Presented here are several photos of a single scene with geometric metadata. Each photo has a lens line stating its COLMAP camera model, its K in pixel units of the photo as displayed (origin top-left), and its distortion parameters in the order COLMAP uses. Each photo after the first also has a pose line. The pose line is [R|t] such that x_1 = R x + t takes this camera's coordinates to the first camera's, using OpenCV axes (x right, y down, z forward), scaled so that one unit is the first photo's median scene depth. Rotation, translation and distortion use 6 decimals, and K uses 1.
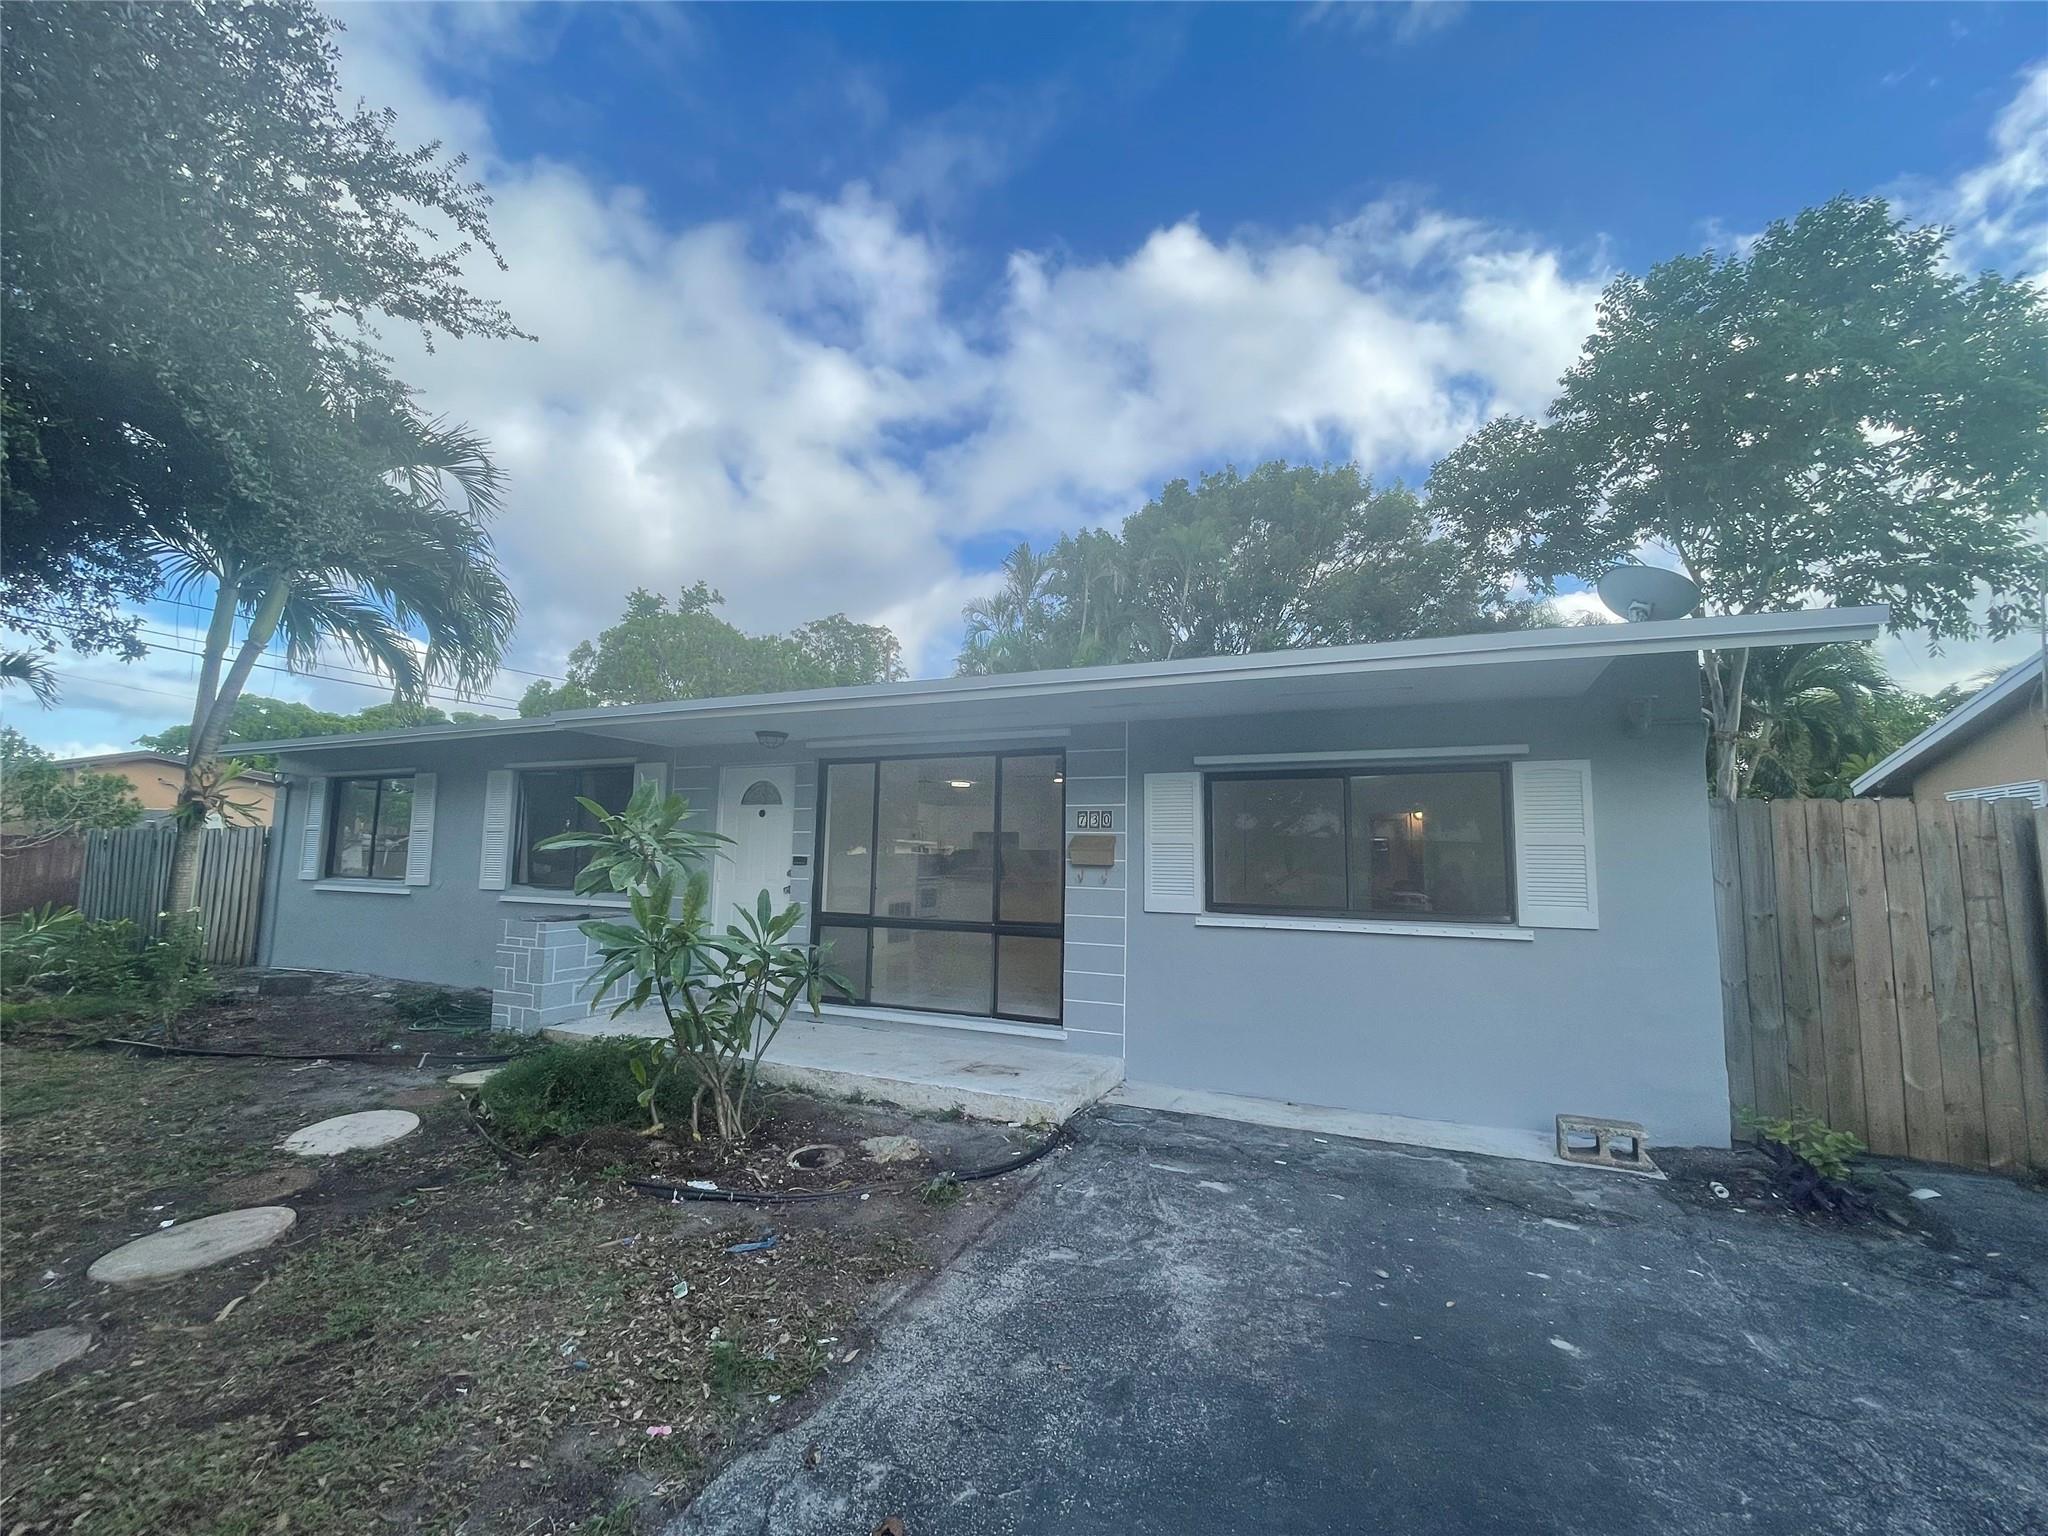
lens RADIAL K [[832.7, 0, 1037.2], [0, 832.7, 766.1], [0, 0, 1]] dist [-0.003777, 0.002353]
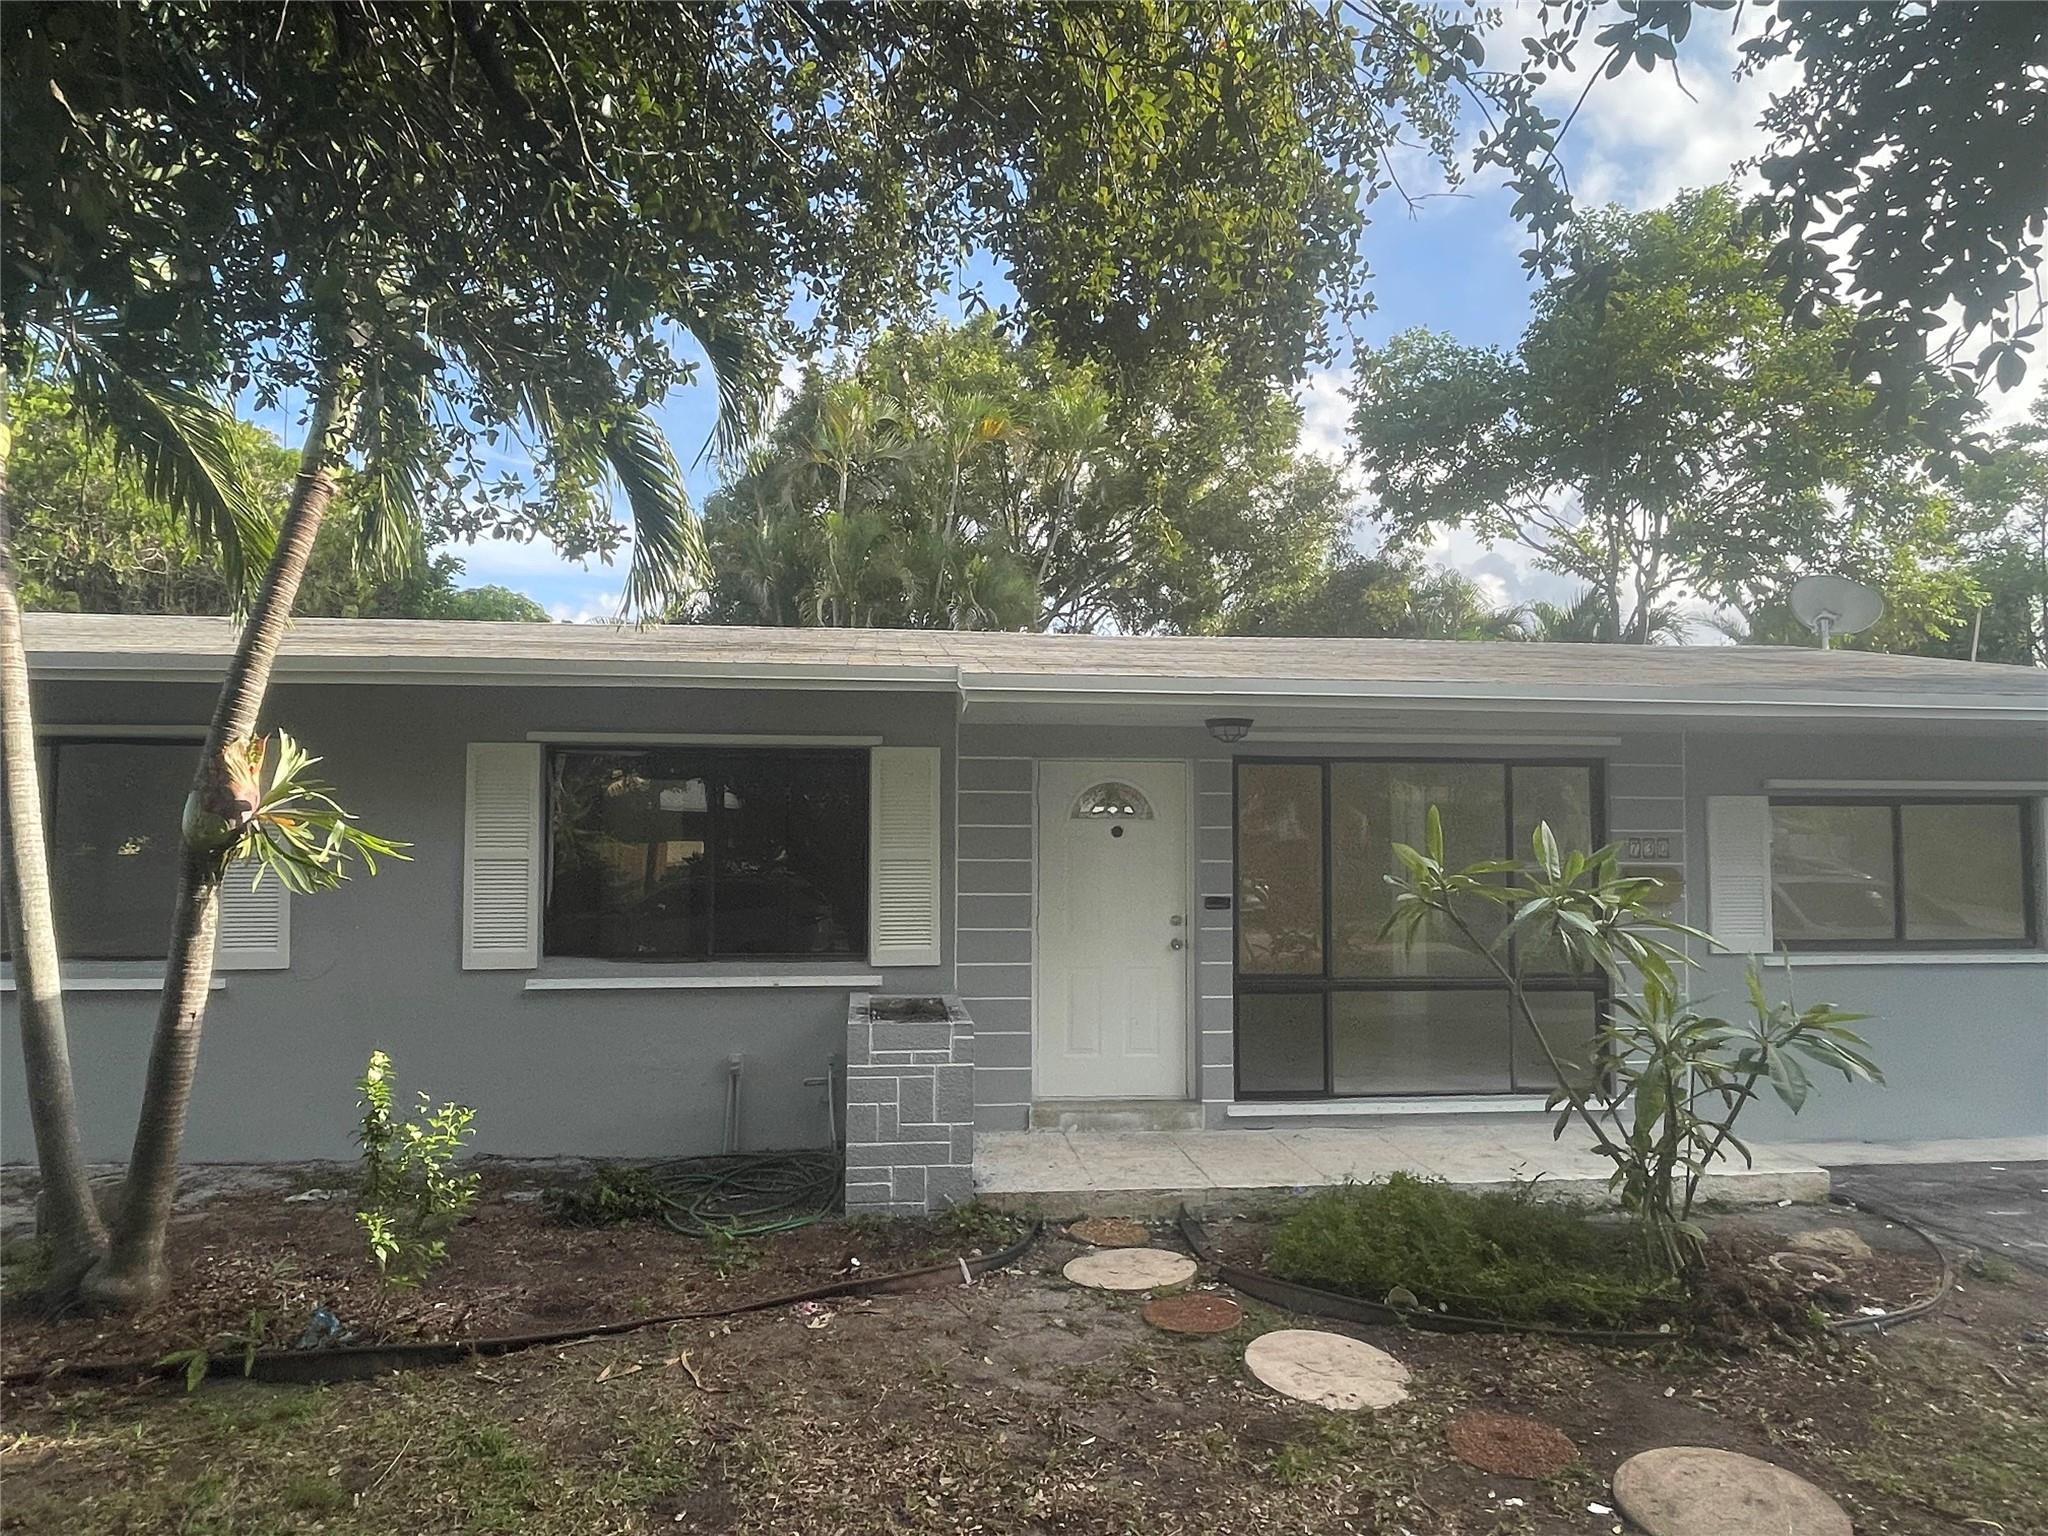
lens RADIAL K [[1277.2, 0, 1018.4], [0, 1277.2, 764.8], [0, 0, 1]] dist [-0.007716, 0.004898]
pose [[0.864078, 0.015793, 0.503111, -1.220133], [-0.046824, 0.997696, 0.049102, -0.057355], [-0.501176, -0.065986, 0.862826, 0.225652]]
